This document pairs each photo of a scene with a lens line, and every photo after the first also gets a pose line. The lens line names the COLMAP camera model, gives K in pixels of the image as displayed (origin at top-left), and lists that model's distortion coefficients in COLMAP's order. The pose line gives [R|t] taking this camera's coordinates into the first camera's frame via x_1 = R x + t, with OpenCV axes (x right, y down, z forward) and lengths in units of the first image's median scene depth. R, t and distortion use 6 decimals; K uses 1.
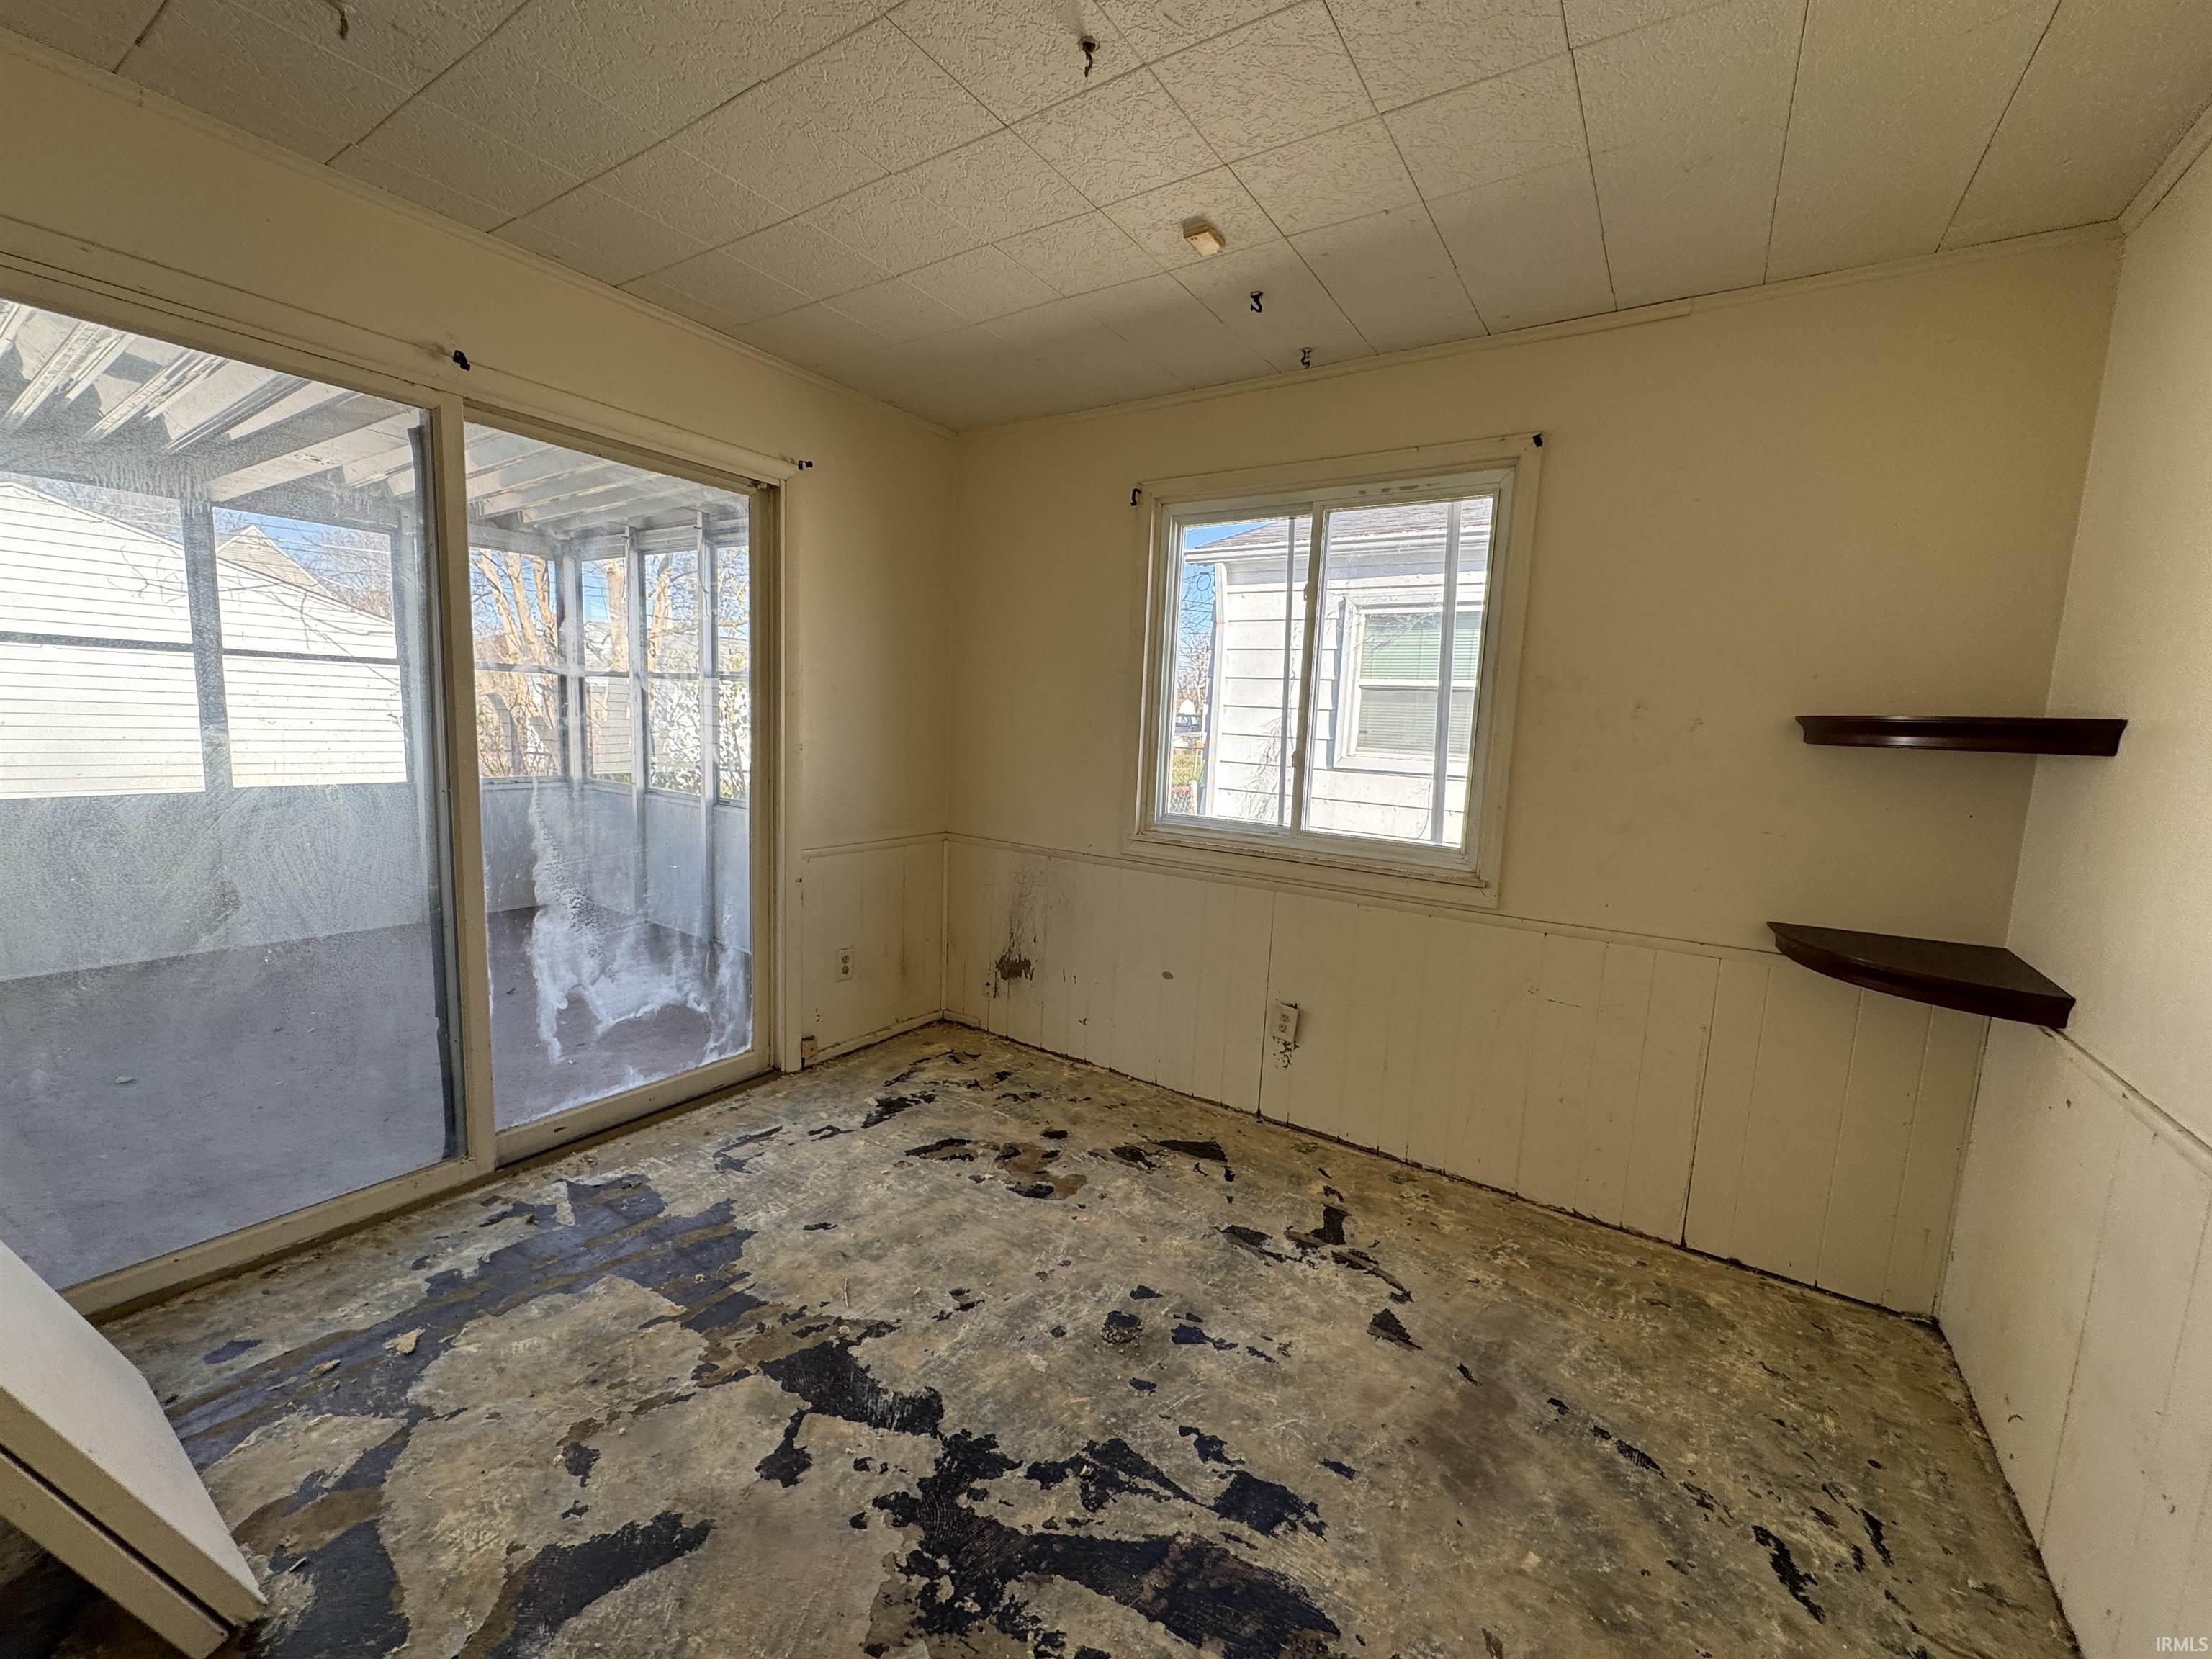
lens RADIAL K [[879.5, 0, 1109.5], [0, 879.5, 812.3], [0, 0, 1]] dist [-0.002085, 0.000087]
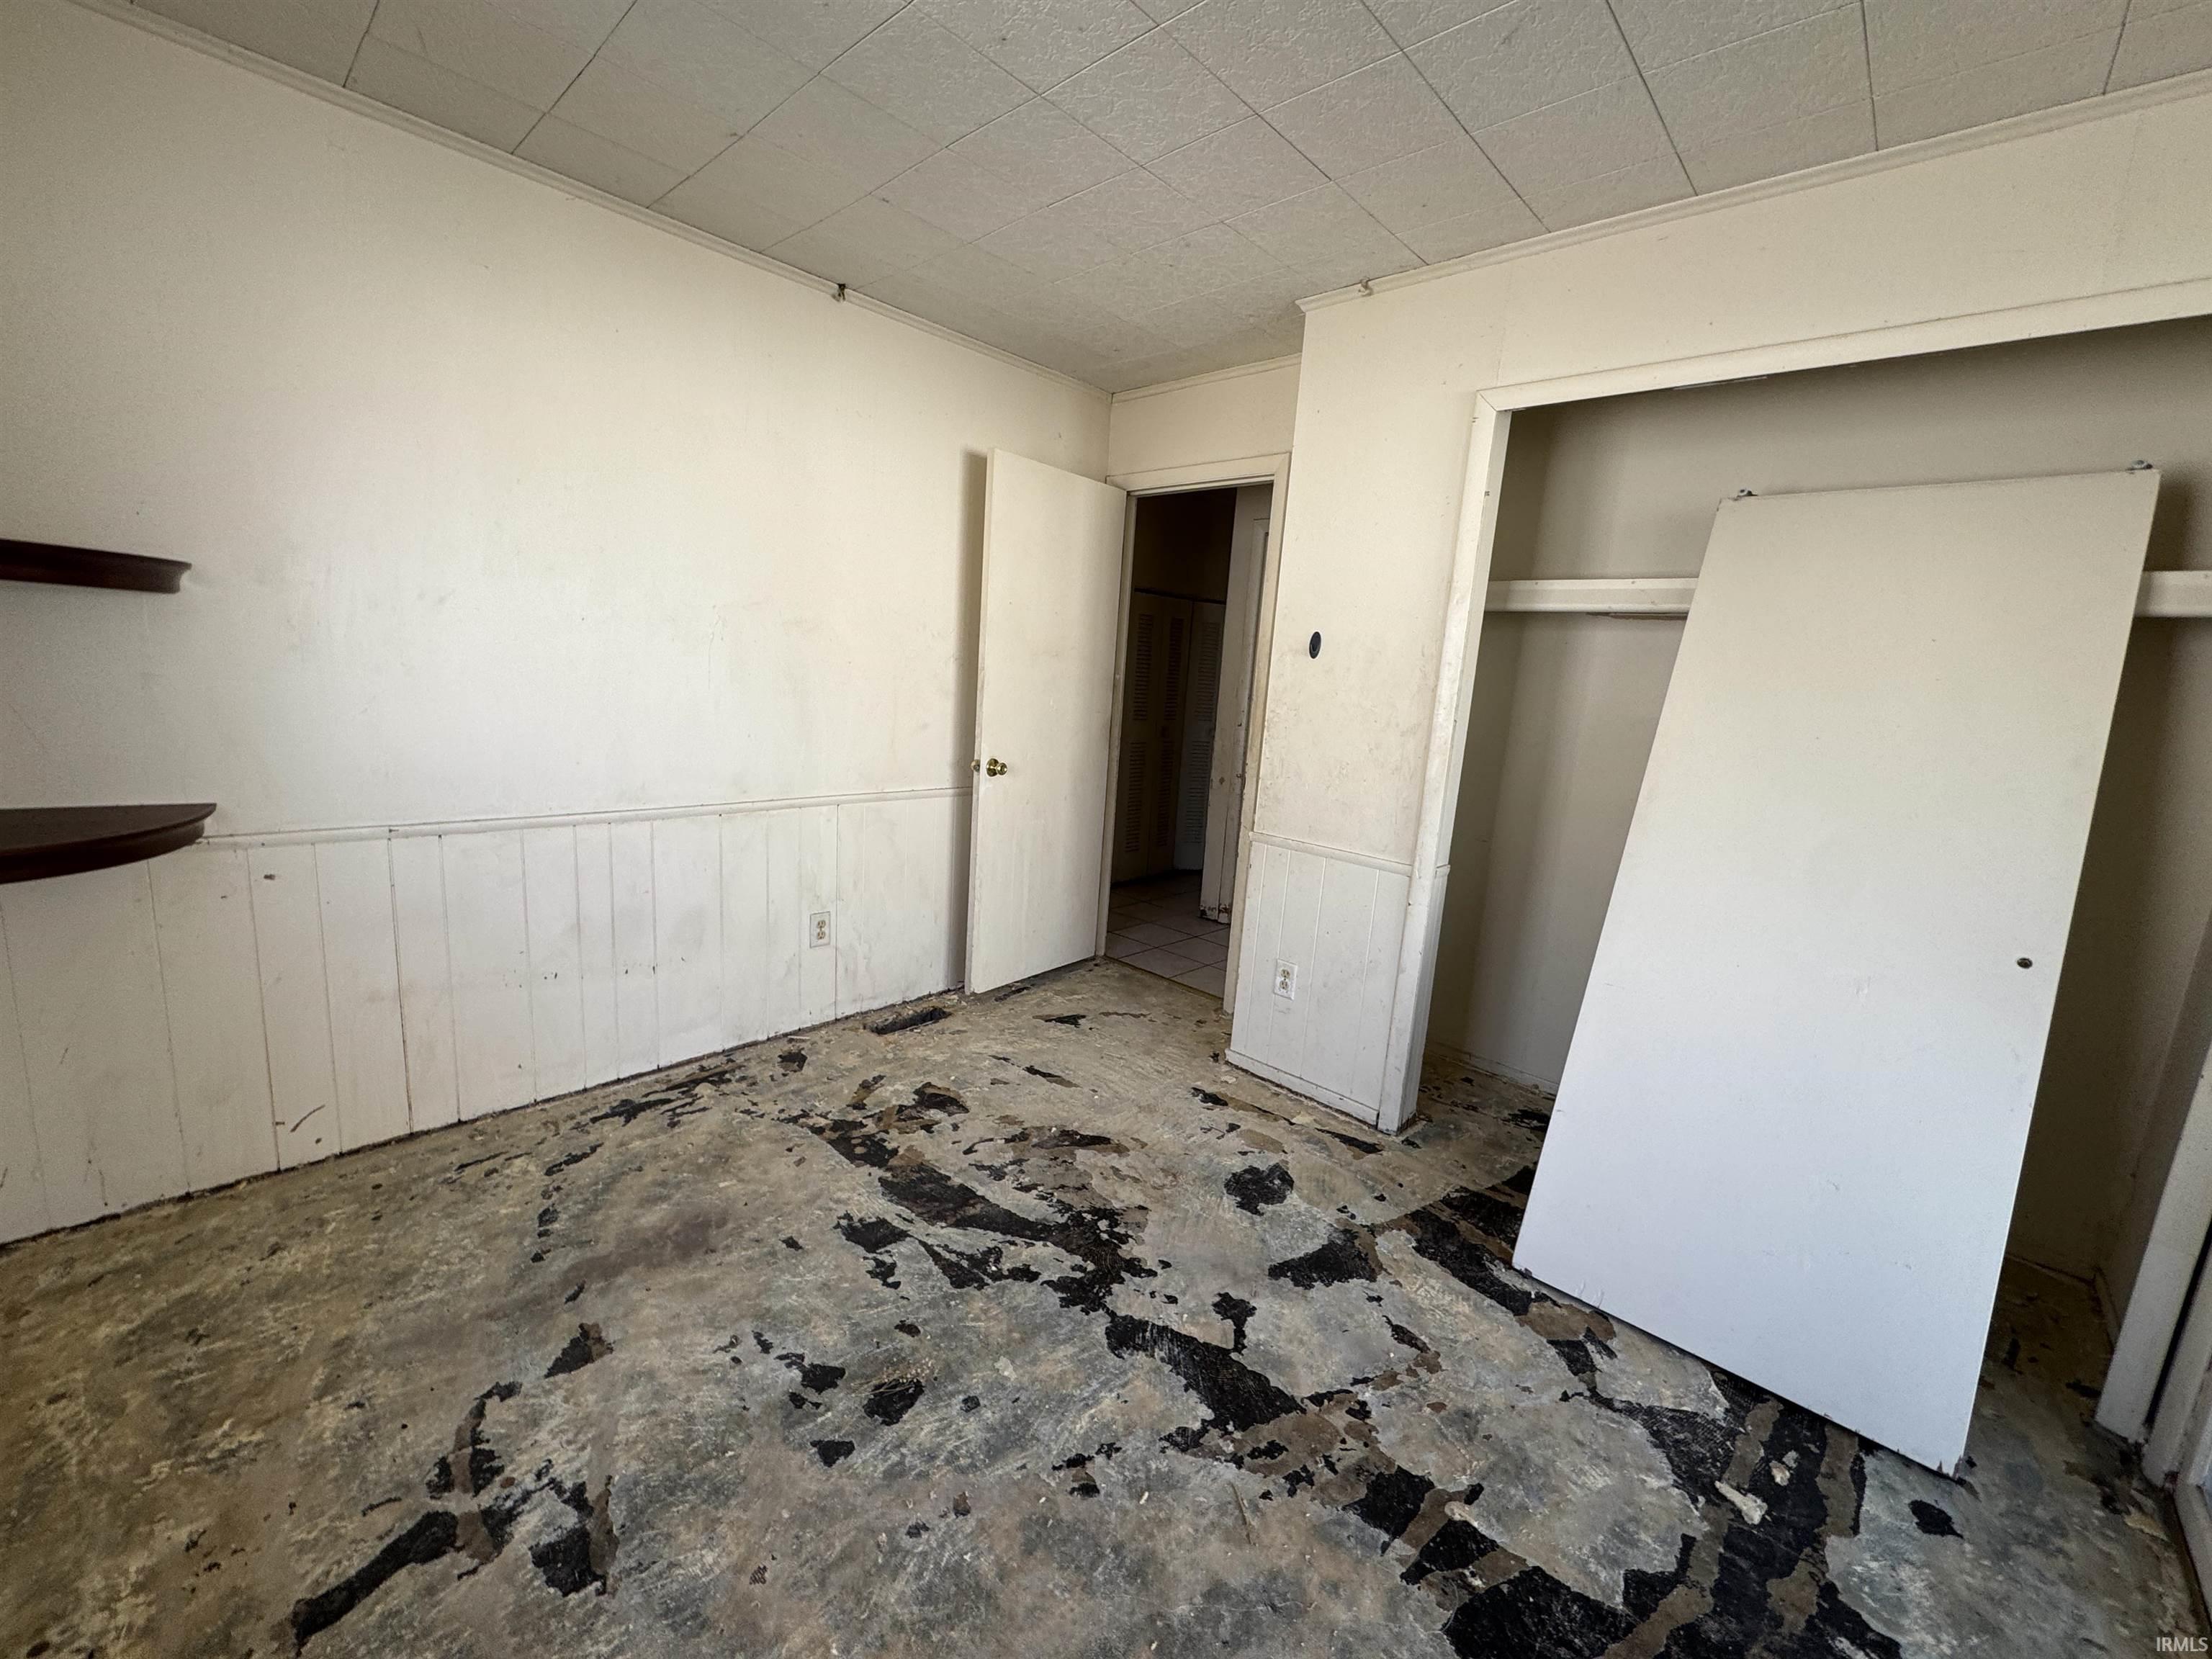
lens RADIAL K [[879.5, 0, 1107.4], [0, 879.5, 828.1], [0, 0, 1]] dist [-0.002085, 0.000087]
pose [[-0.978810, -0.139152, 0.150225, -0.258665], [-0.091834, 0.954016, 0.285341, -0.194140], [-0.183023, 0.265498, -0.946580, 1.793344]]
